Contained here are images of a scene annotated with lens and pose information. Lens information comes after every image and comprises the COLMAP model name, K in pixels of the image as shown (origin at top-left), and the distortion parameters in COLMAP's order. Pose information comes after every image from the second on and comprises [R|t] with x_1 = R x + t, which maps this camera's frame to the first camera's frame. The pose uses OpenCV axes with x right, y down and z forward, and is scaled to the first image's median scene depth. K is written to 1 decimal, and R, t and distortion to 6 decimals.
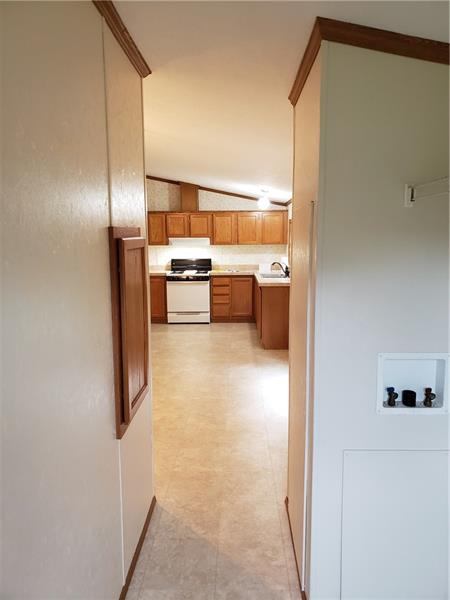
lens RADIAL K [[461.1, 0, 236.1], [0, 461.1, 302.1], [0, 0, 1]] dist [0.005830, -0.001827]
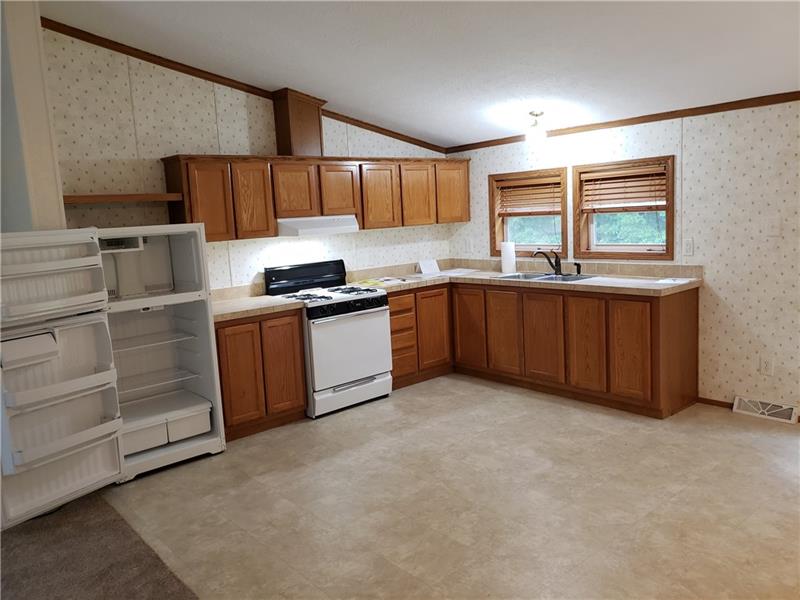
lens RADIAL K [[614.8, 0, 400.0], [0, 614.8, 287.9], [0, 0, 1]] dist [0.005830, -0.001827]
pose [[0.758964, -0.118221, 0.640310, -0.434200], [0.141082, 0.989876, 0.015536, -0.069490], [-0.635664, 0.078545, 0.767959, 0.498655]]
